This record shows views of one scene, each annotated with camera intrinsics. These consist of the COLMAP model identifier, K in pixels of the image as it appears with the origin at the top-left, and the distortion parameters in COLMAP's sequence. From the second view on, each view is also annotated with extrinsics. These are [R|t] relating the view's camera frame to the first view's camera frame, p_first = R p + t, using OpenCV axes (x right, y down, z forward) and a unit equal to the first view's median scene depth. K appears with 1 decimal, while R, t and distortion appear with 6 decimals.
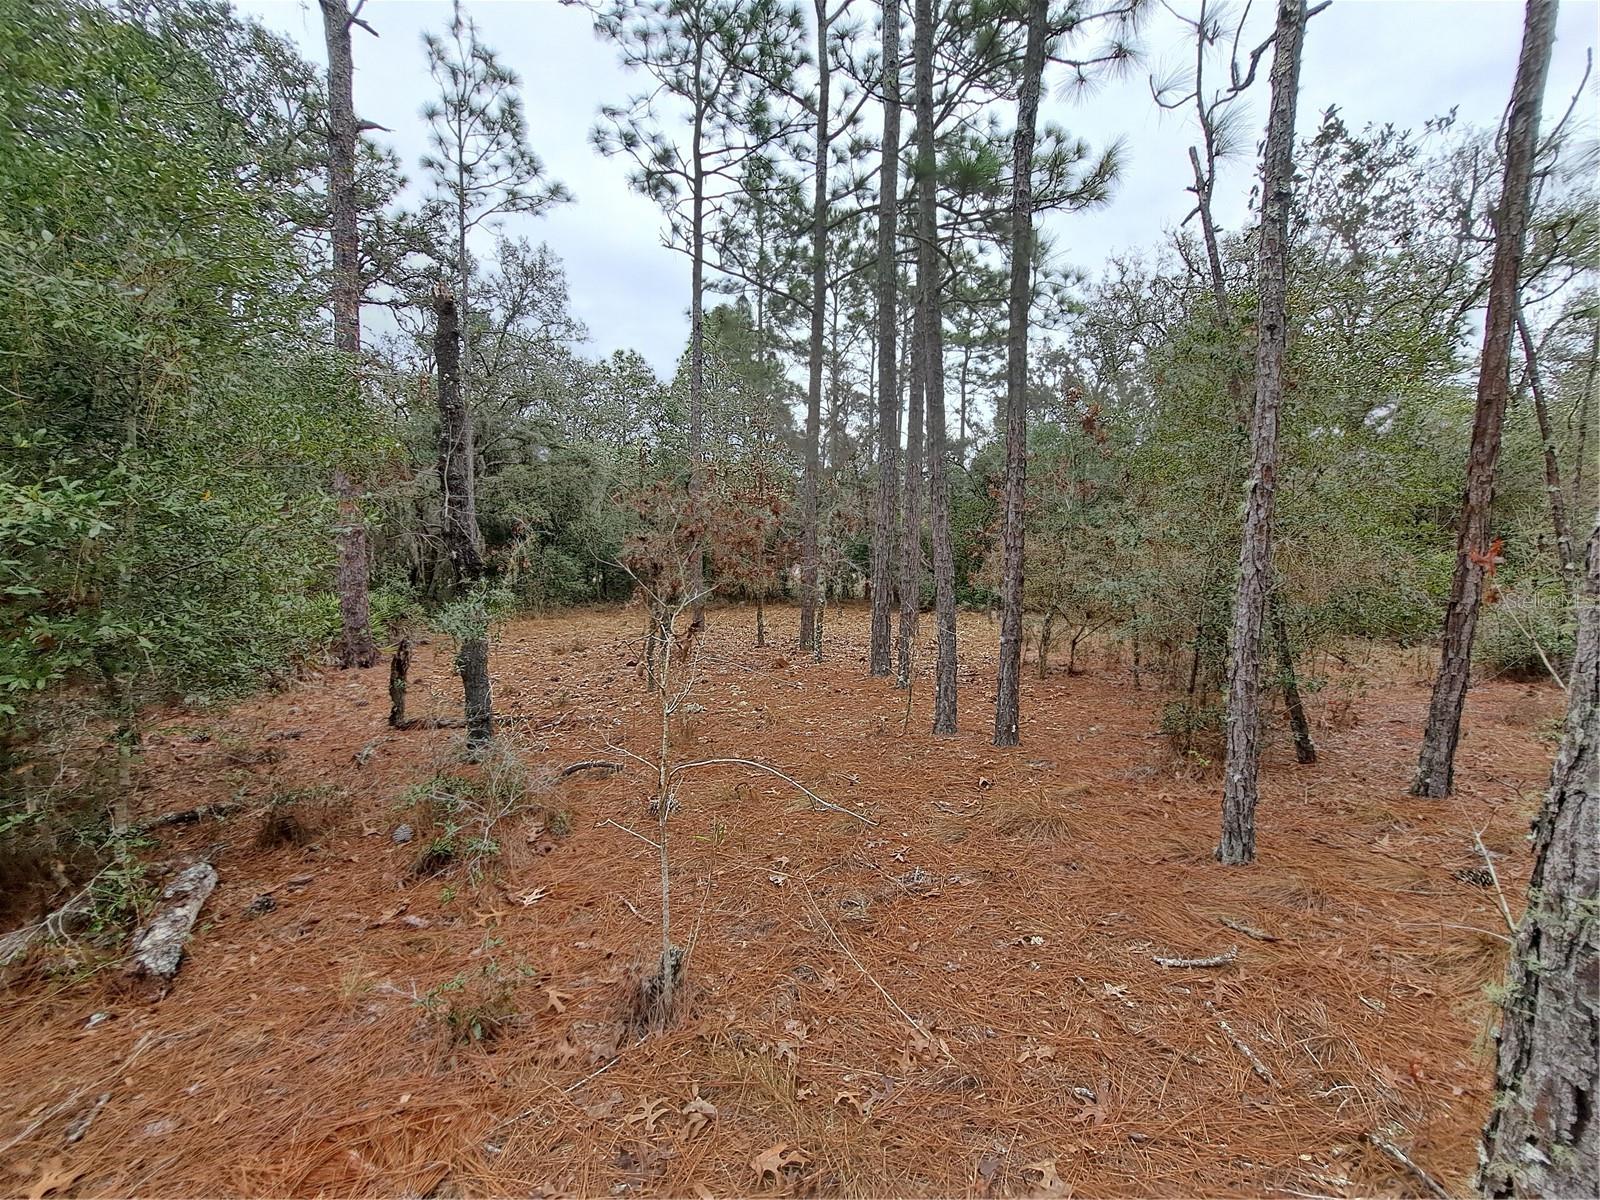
lens RADIAL K [[649.1, 0, 800.4], [0, 649.1, 602.4], [0, 0, 1]] dist [-0.015020, 0.001462]
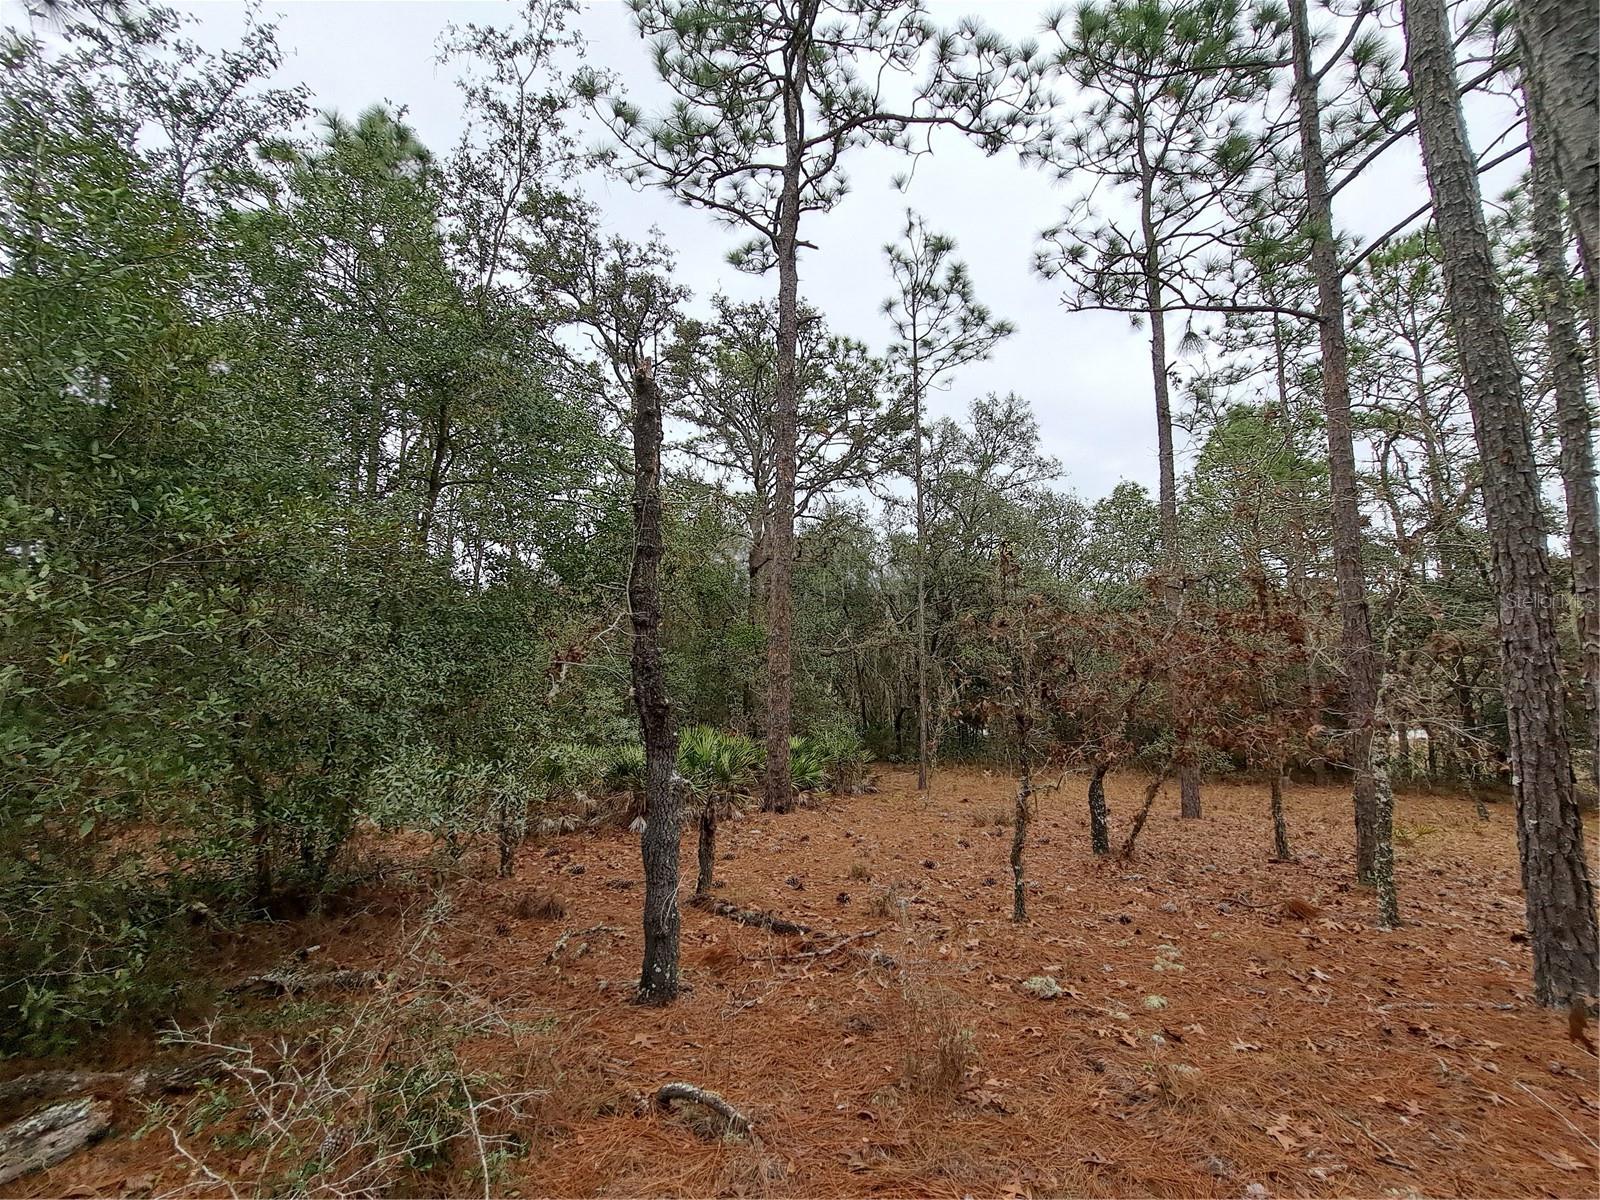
lens RADIAL K [[649.1, 0, 797.2], [0, 649.1, 597.4], [0, 0, 1]] dist [-0.015020, 0.001462]
pose [[0.722062, -0.093599, -0.685467, 0.038229], [-0.071466, 0.975414, -0.208472, -0.011649], [0.688127, 0.199518, 0.697620, 0.184037]]
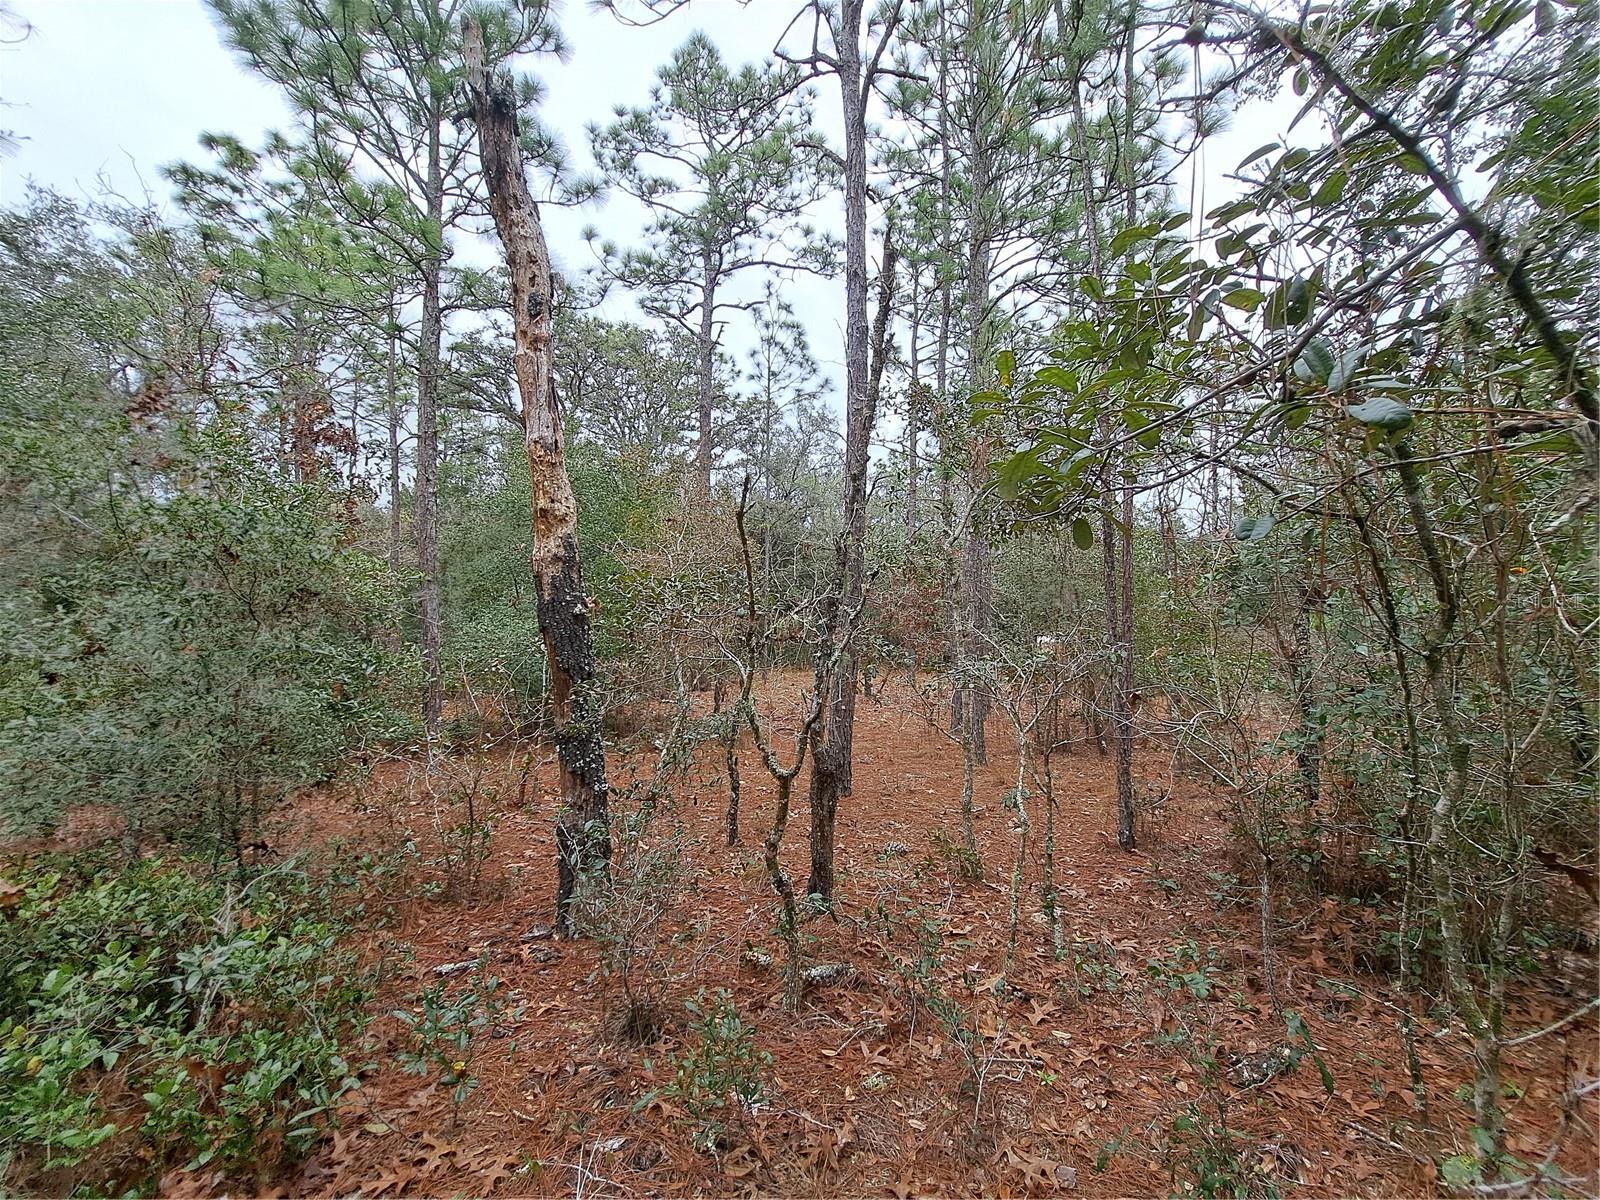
lens RADIAL K [[649.1, 0, 808.5], [0, 649.1, 604.5], [0, 0, 1]] dist [-0.015020, 0.001462]
pose [[0.908381, -0.004530, -0.418118, 0.218345], [-0.037152, 0.995112, -0.091495, 0.012225], [0.416489, 0.098646, 0.903773, -0.336627]]
